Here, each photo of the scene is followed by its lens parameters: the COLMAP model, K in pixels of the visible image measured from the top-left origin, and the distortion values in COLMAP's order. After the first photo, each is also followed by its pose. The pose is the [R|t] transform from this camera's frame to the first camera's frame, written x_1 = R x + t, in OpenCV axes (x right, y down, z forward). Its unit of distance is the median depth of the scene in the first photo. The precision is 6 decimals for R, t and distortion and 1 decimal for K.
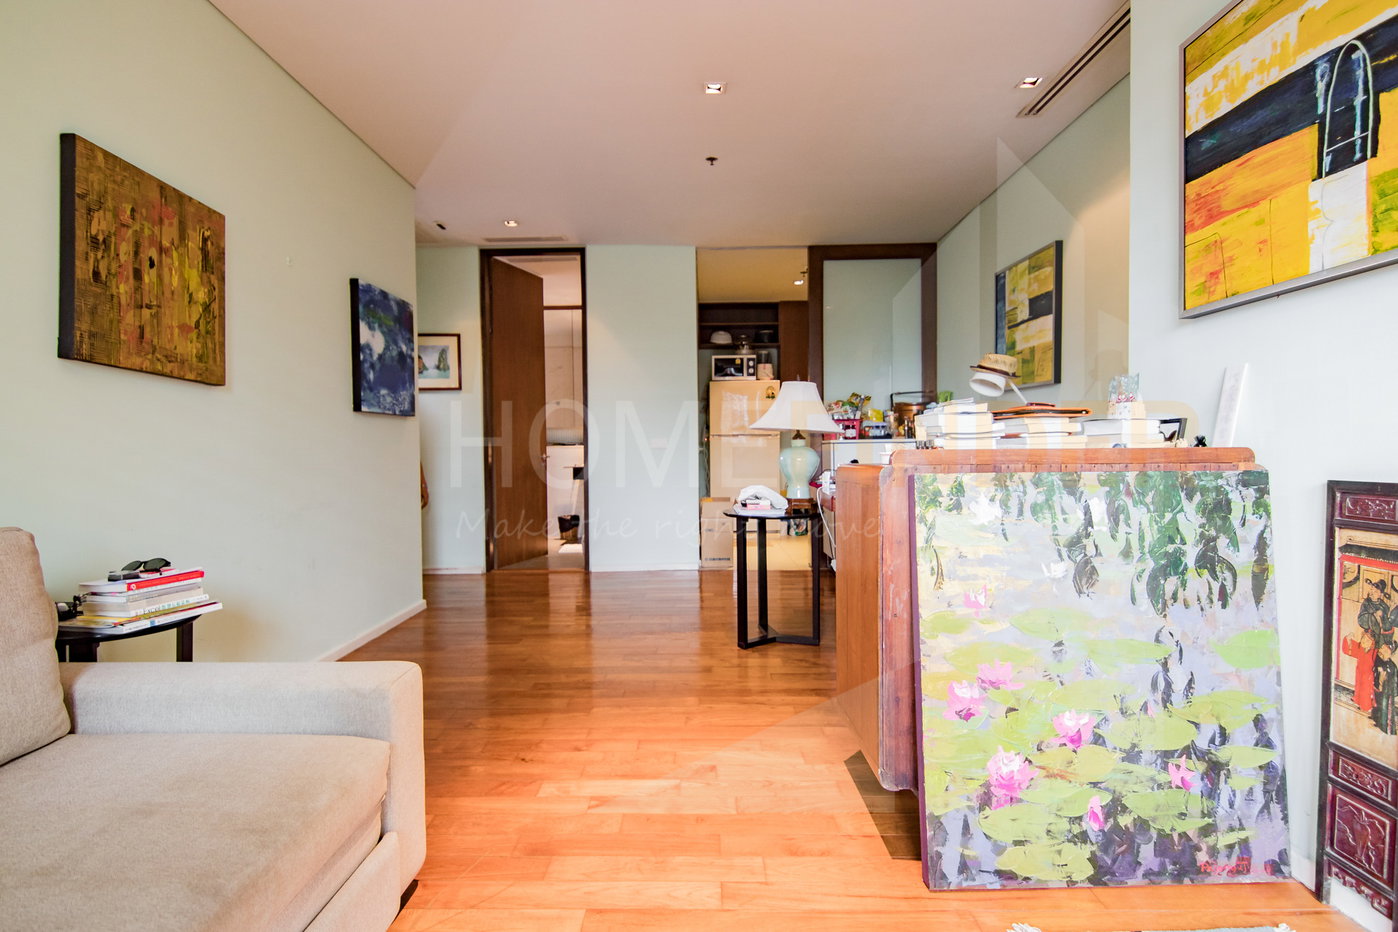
lens RADIAL K [[714.7, 0, 699.0], [0, 714.7, 467.4], [0, 0, 1]] dist [0.022323, -0.005984]
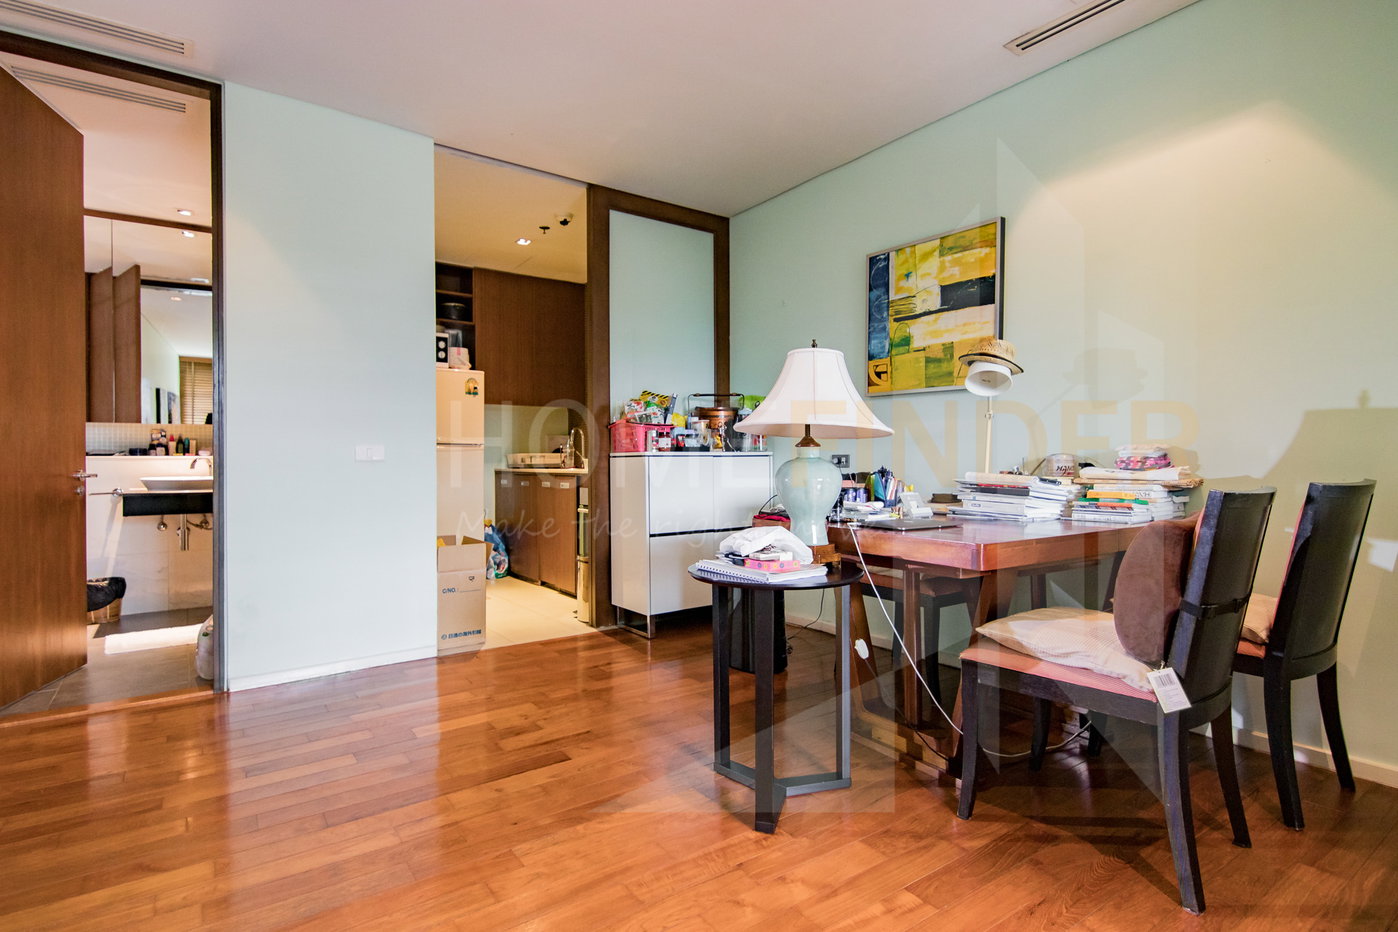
lens RADIAL K [[714.7, 0, 698.8], [0, 714.7, 461.5], [0, 0, 1]] dist [0.022323, -0.005984]
pose [[0.811488, 0.010607, 0.584272, -0.193348], [0.008026, 0.999539, -0.029294, -0.006509], [-0.584314, 0.028461, 0.811029, 0.377388]]
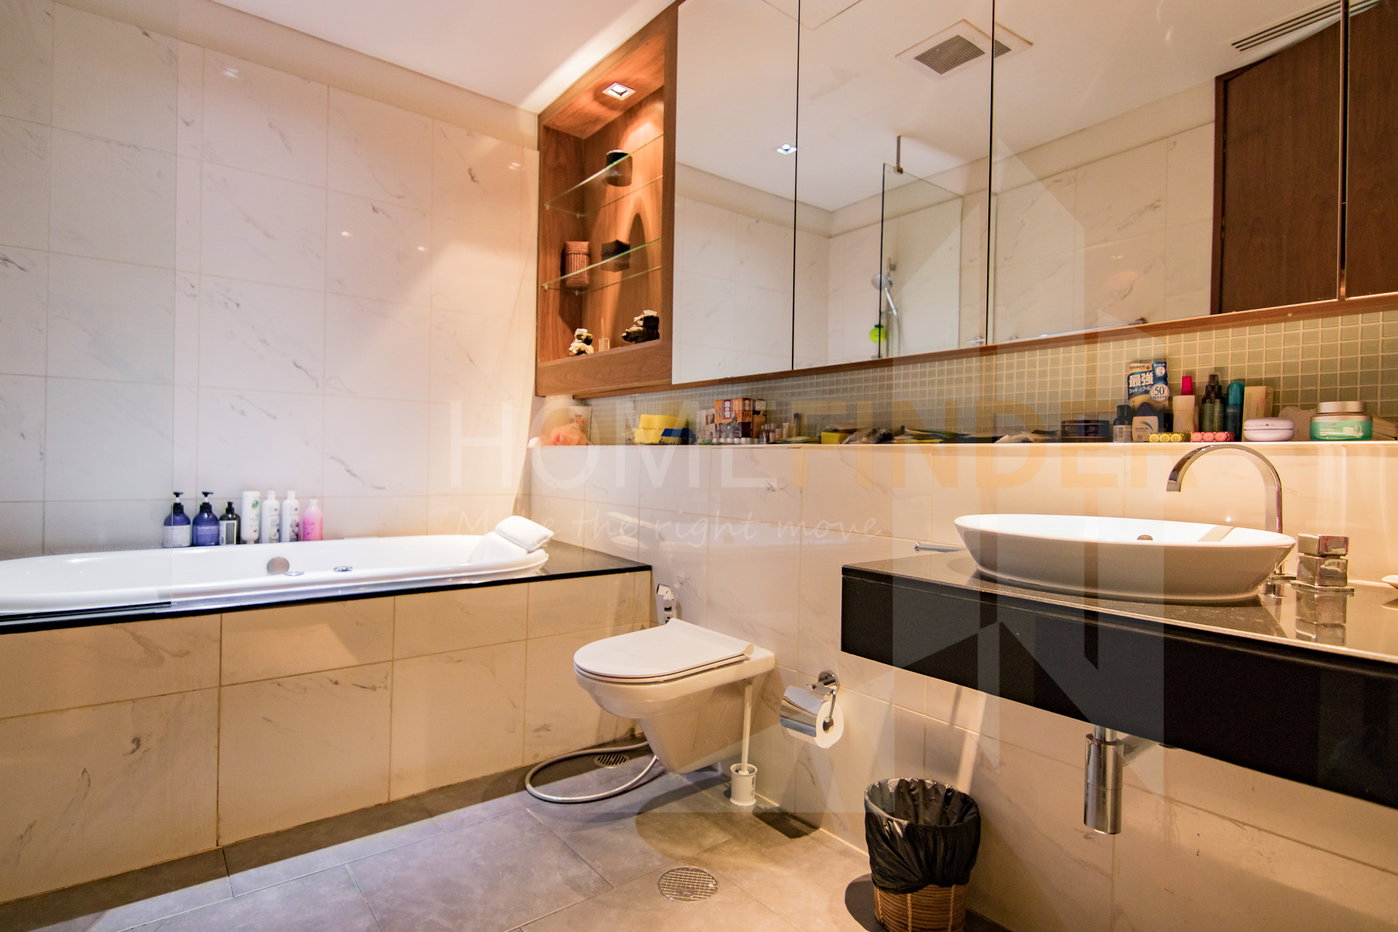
lens RADIAL K [[714.7, 0, 700.1], [0, 714.7, 463.7], [0, 0, 1]] dist [0.022323, -0.005984]
pose [[0.622601, 0.017718, -0.782339, -0.126235], [-0.038621, 0.999221, -0.008105, -0.021629], [0.781586, 0.035261, 0.622800, 0.955075]]
